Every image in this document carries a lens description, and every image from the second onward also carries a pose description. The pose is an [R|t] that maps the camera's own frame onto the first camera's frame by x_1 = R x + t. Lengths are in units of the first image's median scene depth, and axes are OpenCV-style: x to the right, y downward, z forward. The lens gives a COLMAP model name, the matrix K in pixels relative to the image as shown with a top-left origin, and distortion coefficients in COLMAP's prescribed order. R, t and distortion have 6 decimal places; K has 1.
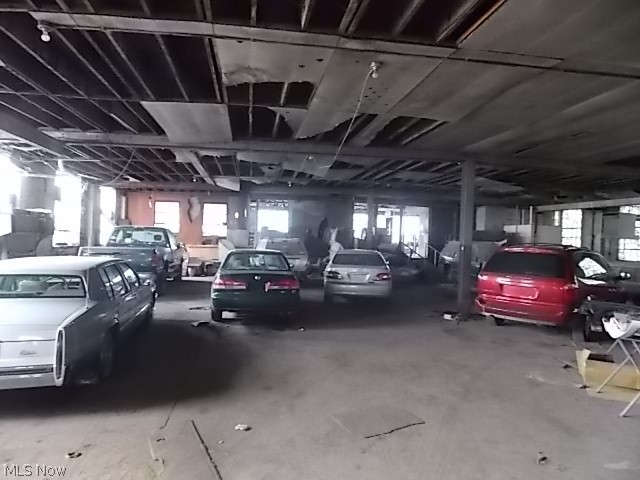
lens RADIAL K [[427.1, 0, 322.9], [0, 427.1, 241.1], [0, 0, 1]] dist [0.029244, -0.002729]
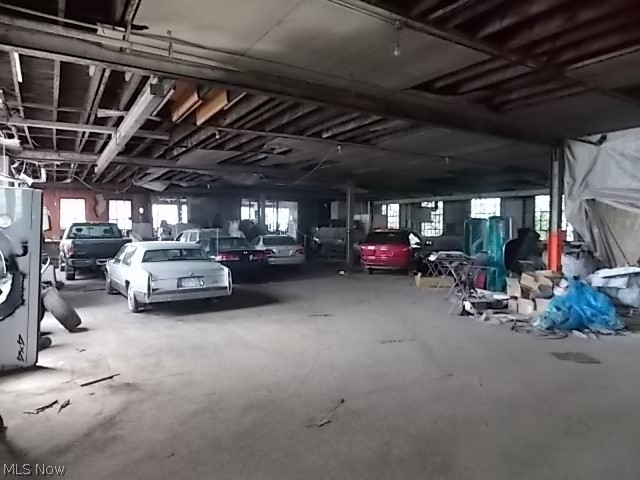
lens RADIAL K [[427.1, 0, 318.6], [0, 427.1, 238.9], [0, 0, 1]] dist [0.029244, -0.002729]
pose [[0.925916, -0.039617, 0.375645, -0.210268], [0.031766, 0.999129, 0.027073, -0.000523], [-0.376391, -0.013135, 0.926368, -0.255260]]
